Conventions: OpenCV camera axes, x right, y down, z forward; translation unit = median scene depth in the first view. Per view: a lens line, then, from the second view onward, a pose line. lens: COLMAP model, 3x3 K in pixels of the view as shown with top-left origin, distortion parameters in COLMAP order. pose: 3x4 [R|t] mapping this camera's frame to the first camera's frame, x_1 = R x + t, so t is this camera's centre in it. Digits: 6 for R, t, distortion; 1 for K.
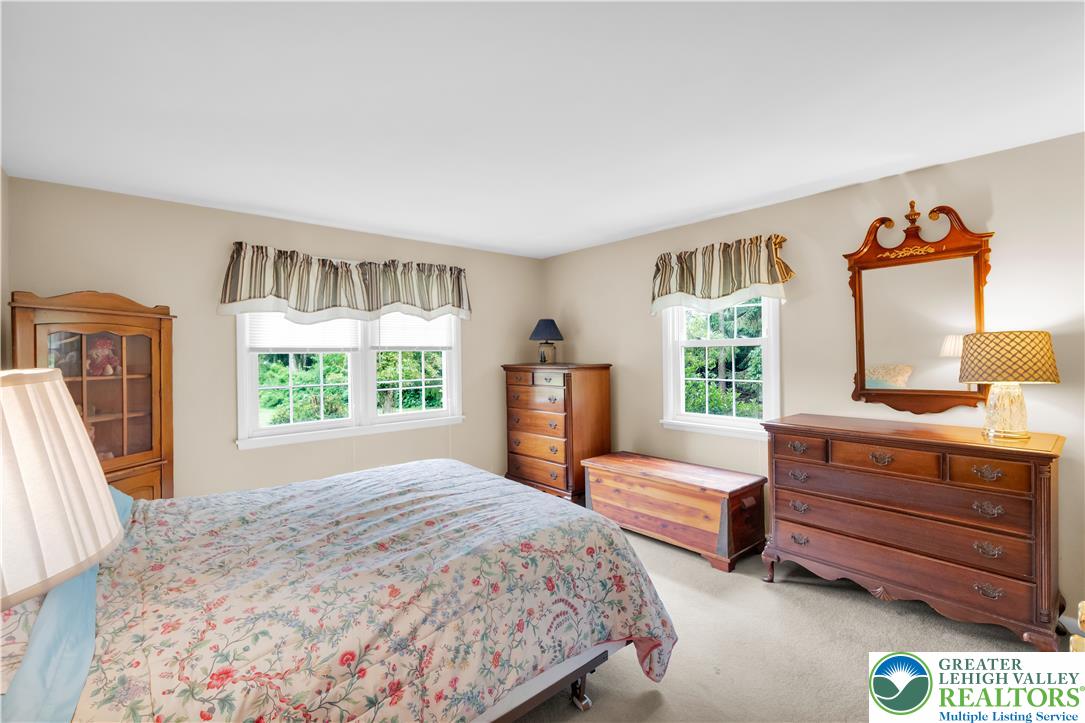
lens RADIAL K [[478.9, 0, 542.5], [0, 478.9, 361.5], [0, 0, 1]] dist [-0.000798, -0.000088]
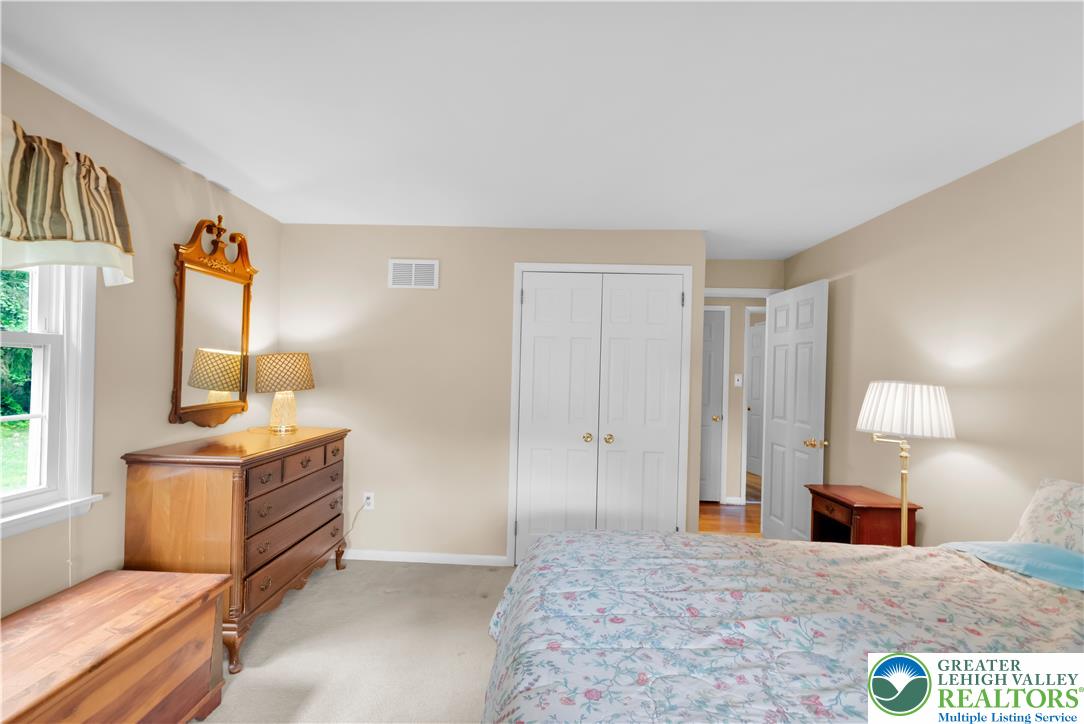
lens RADIAL K [[504.9, 0, 542.0], [0, 504.9, 362.0], [0, 0, 1]] dist [-0.000449, -0.000038]
pose [[-0.741023, -0.004716, 0.671463, -0.433476], [-0.010905, 0.999928, -0.005011, -0.028828], [-0.671391, -0.011036, -0.741021, 1.305394]]
